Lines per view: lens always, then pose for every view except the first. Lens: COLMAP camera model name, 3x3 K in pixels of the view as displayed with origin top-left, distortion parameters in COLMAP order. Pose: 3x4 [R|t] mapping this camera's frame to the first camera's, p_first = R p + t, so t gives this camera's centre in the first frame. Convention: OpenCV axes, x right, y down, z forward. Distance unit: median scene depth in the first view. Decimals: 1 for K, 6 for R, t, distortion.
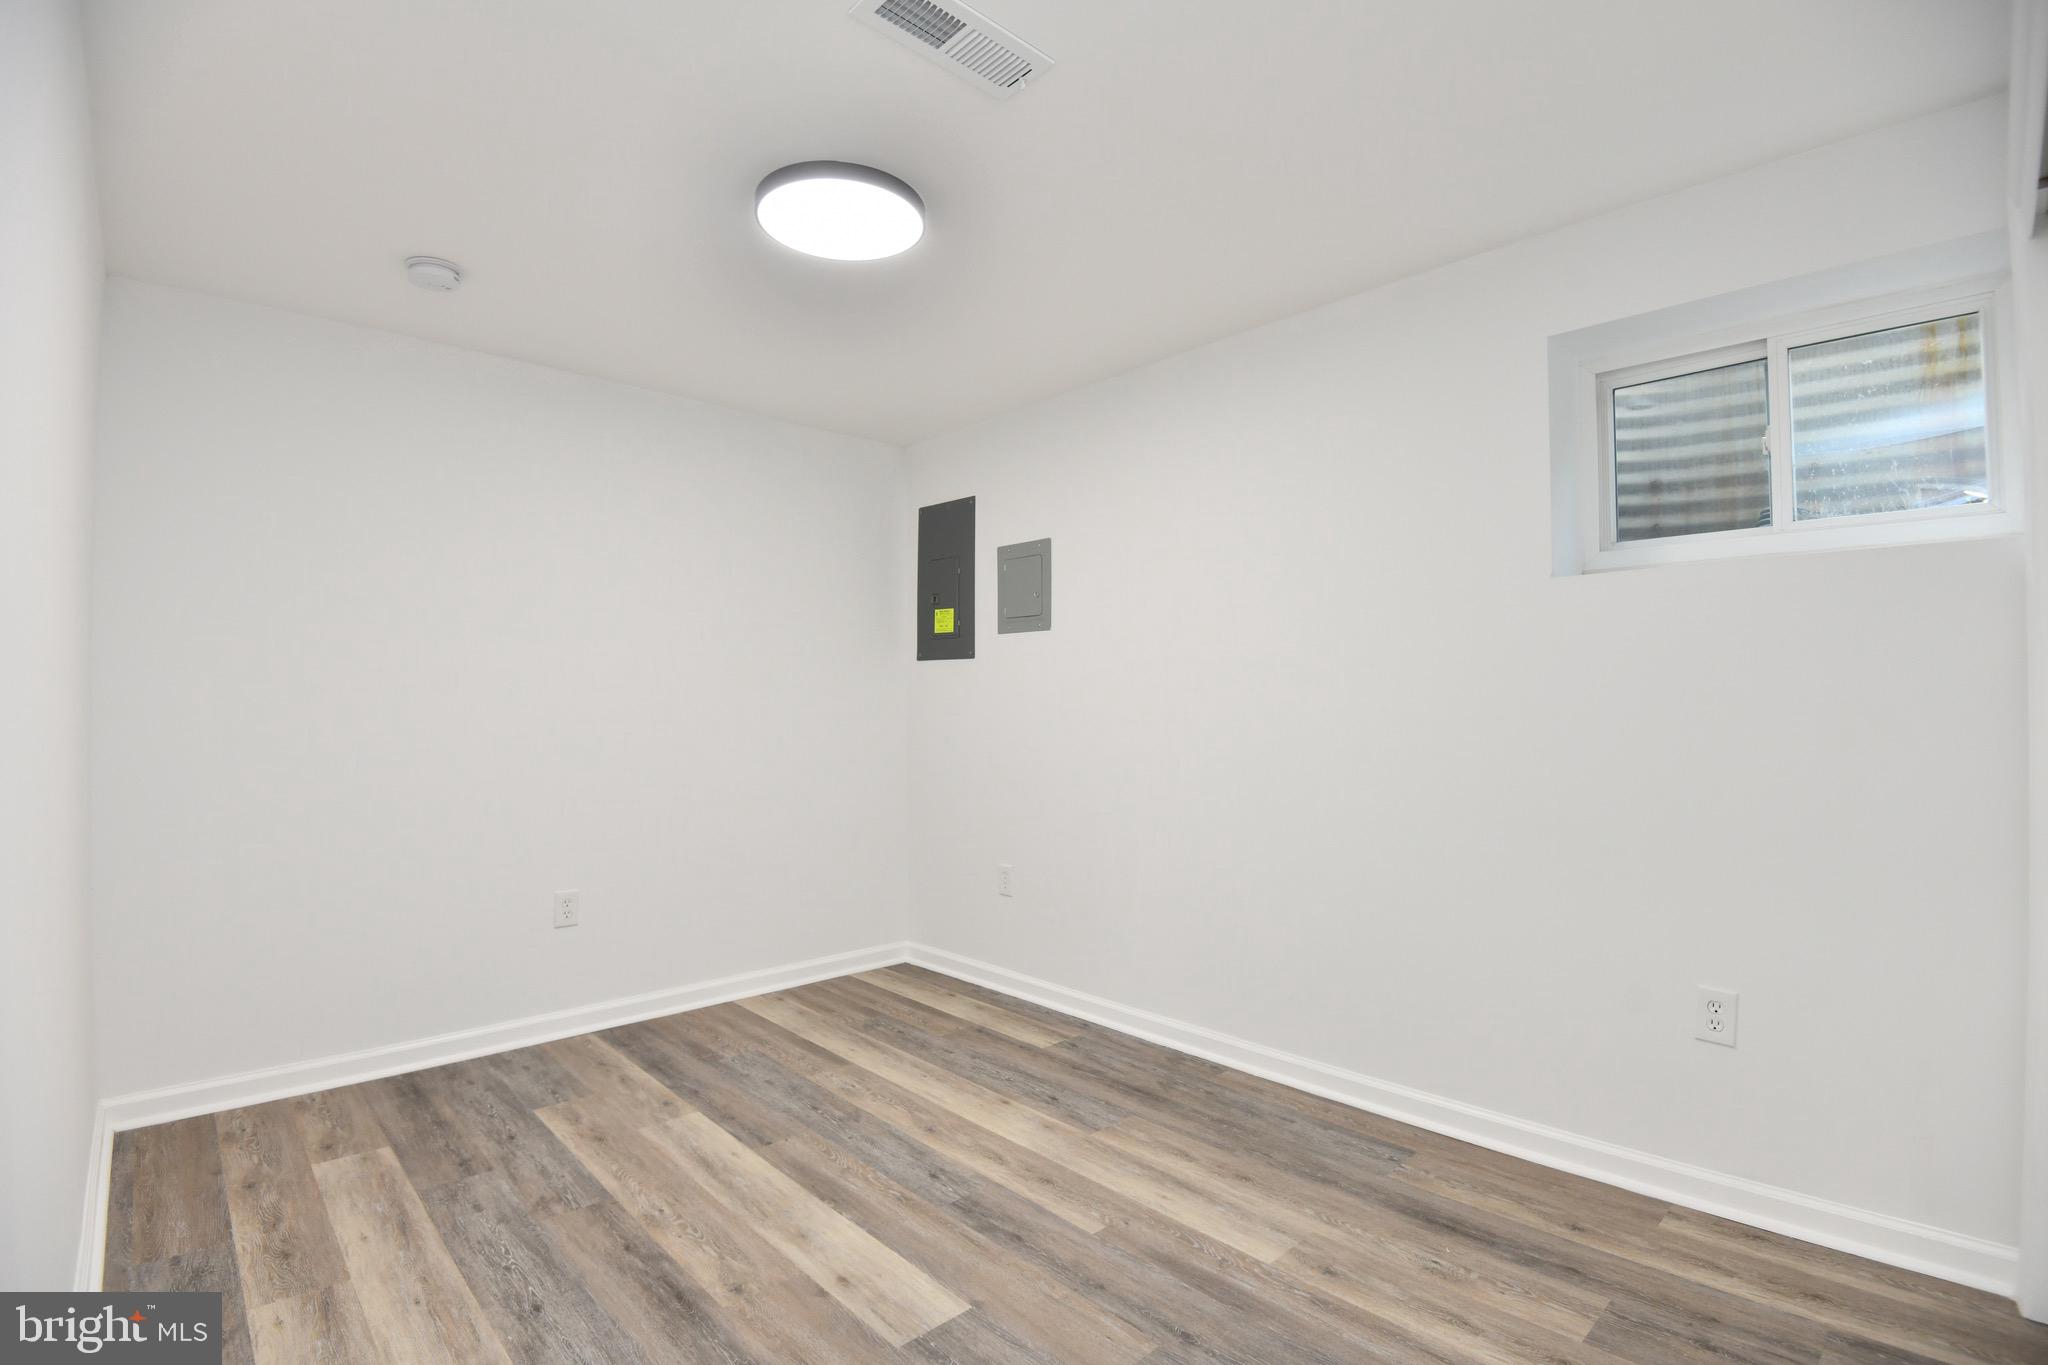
lens RADIAL K [[956.2, 0, 1024.0], [0, 956.2, 682.5], [0, 0, 1]] dist [-0.016658, -0.017910]
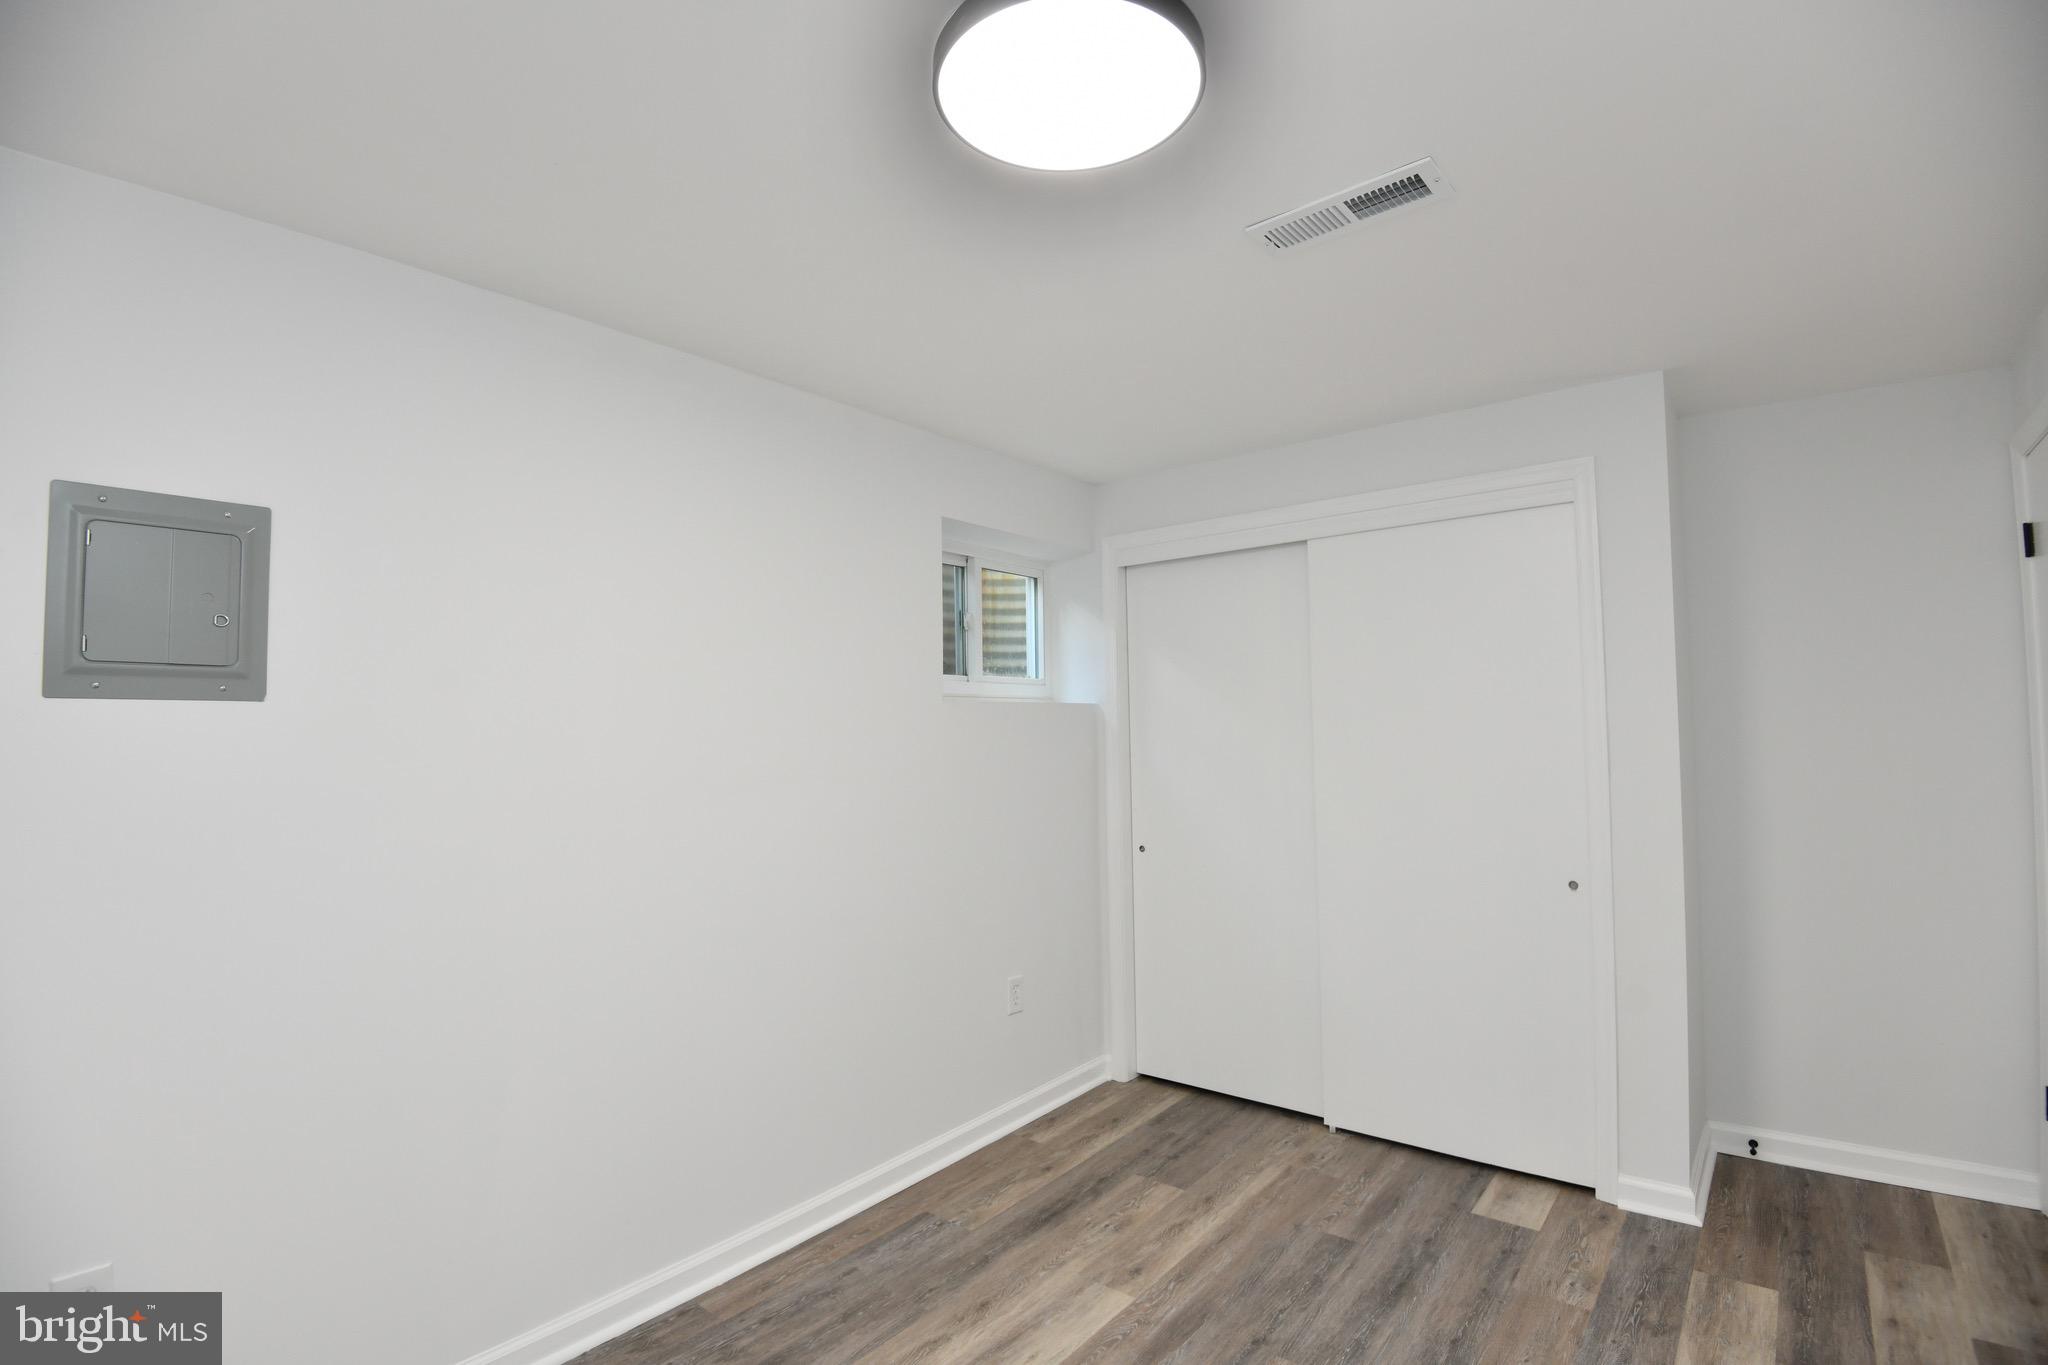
lens RADIAL K [[956.2, 0, 1024.0], [0, 956.2, 682.5], [0, 0, 1]] dist [-0.016658, -0.017910]
pose [[-0.126180, 0.056704, 0.990385, -0.843586], [0.000846, 0.998371, -0.057053, -0.064847], [-0.992007, -0.006361, -0.126022, 1.191958]]
